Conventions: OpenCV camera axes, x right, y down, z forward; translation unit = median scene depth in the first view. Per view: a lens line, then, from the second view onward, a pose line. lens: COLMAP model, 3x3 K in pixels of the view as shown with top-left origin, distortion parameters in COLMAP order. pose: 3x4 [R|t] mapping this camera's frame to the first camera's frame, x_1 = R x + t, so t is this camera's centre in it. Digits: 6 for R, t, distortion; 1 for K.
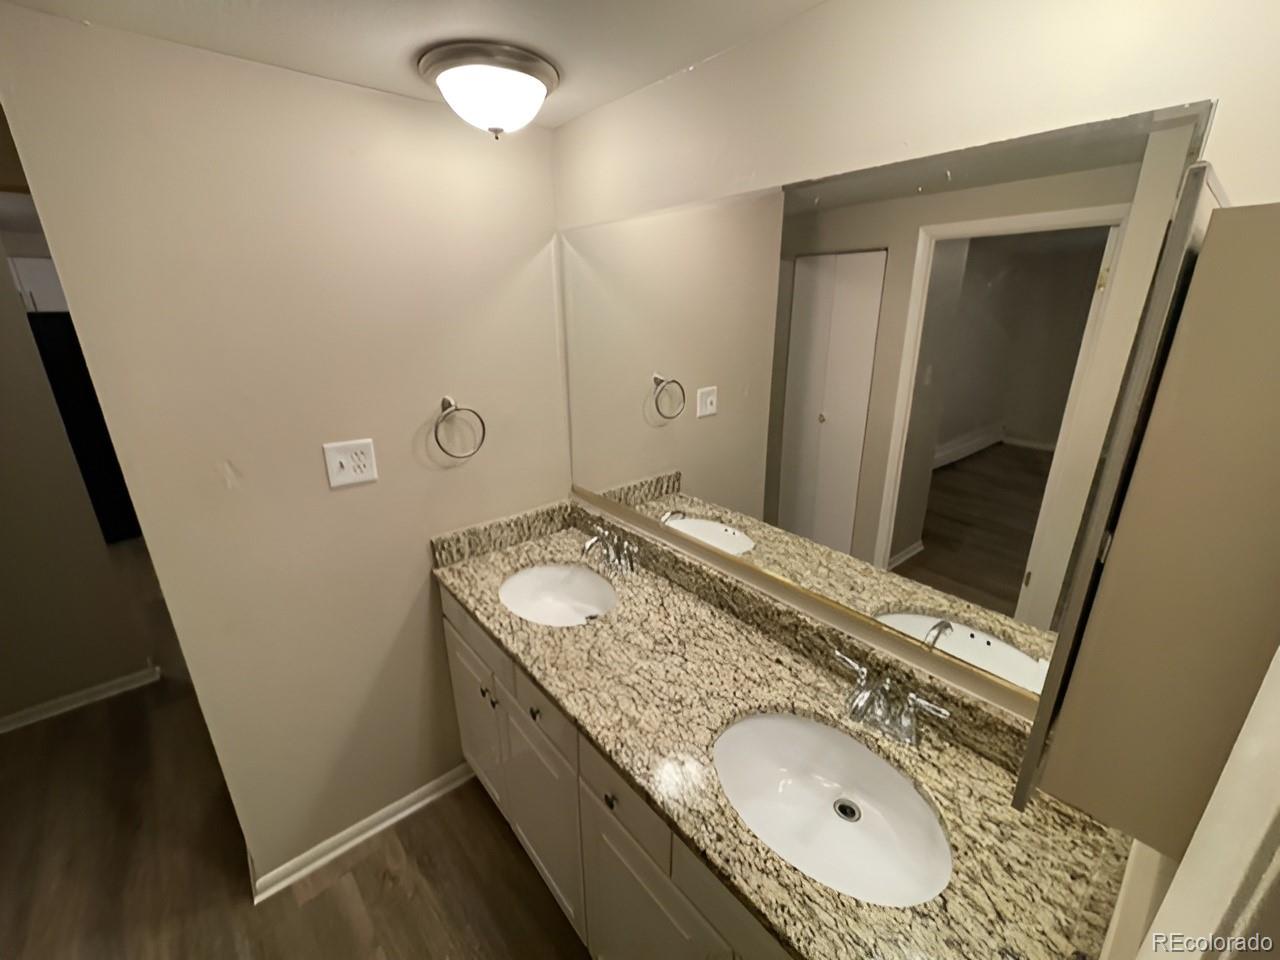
lens RADIAL K [[520.6, 0, 638.1], [0, 520.6, 477.3], [0, 0, 1]] dist [-0.000782, -0.000474]
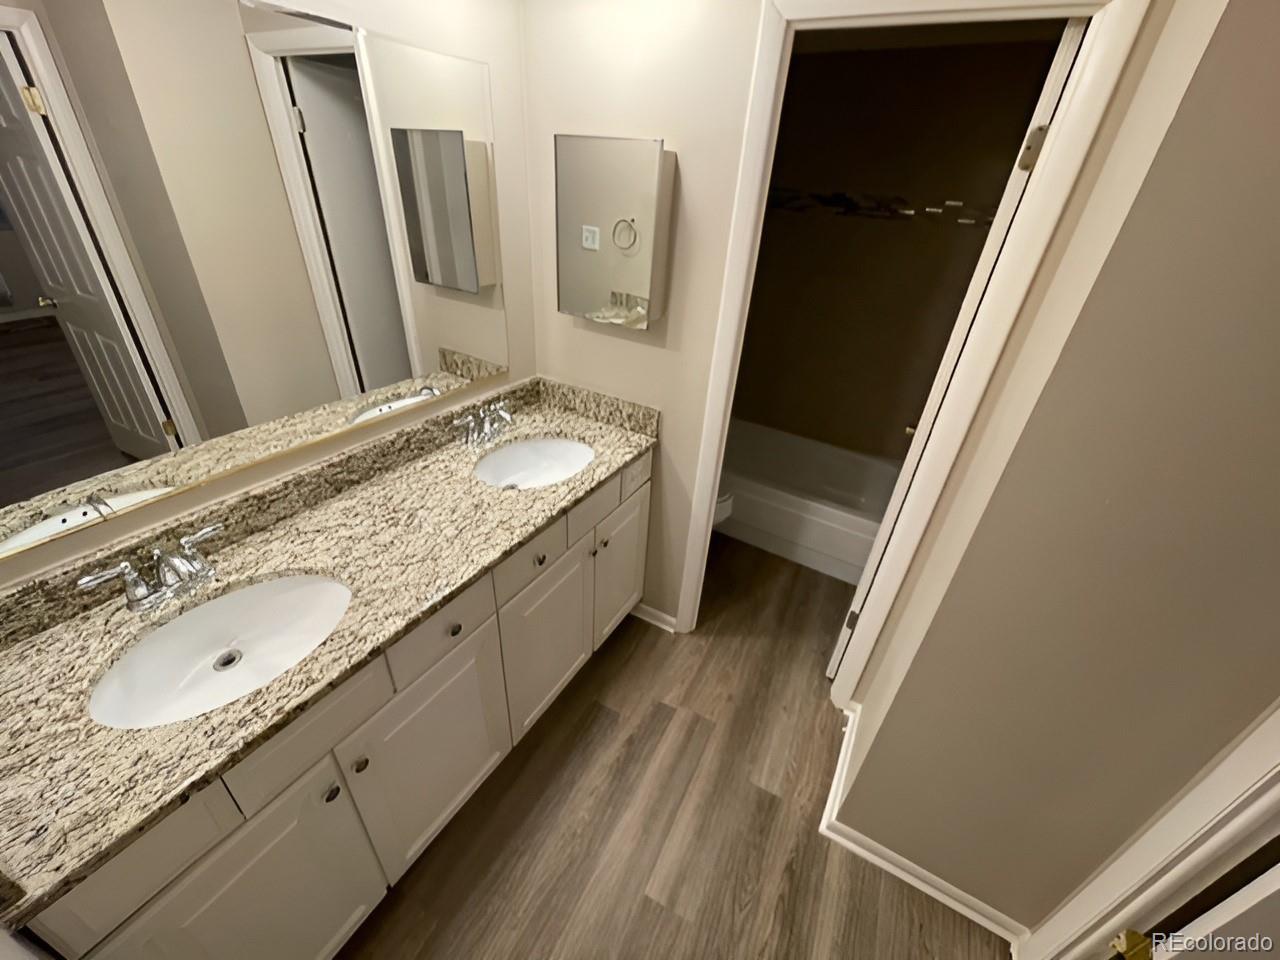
lens RADIAL K [[520.6, 0, 638.1], [0, 520.6, 477.3], [0, 0, 1]] dist [-0.000782, -0.000474]
pose [[-0.326989, -0.493932, 0.805673, -0.857811], [0.247535, 0.778007, 0.577435, -0.210606], [-0.912033, 0.388247, -0.132135, 0.653651]]
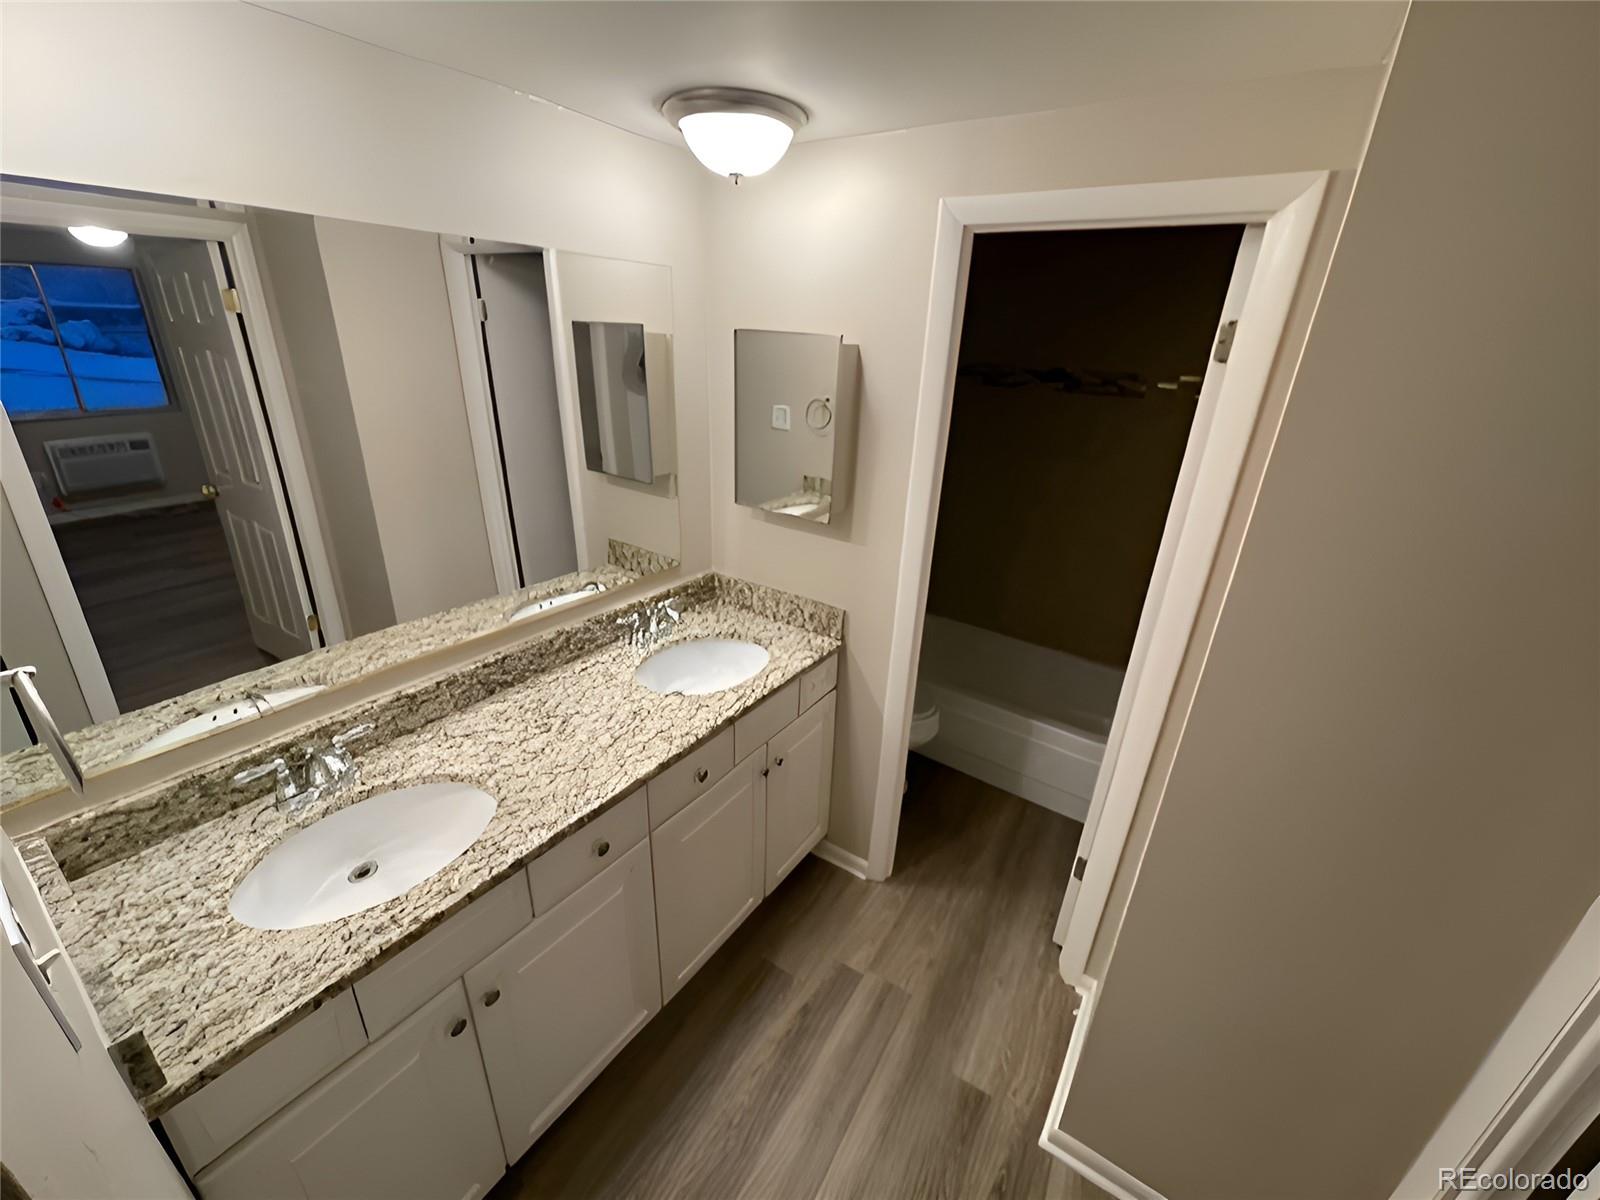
lens RADIAL K [[650.7, 0, 797.7], [0, 650.7, 596.7], [0, 0, 1]] dist [-0.000782, -0.000474]
pose [[-0.255382, -0.375070, 0.891124, -0.993688], [0.274725, 0.855545, 0.438827, -0.264341], [-0.926988, 0.356883, -0.115450, 0.620093]]
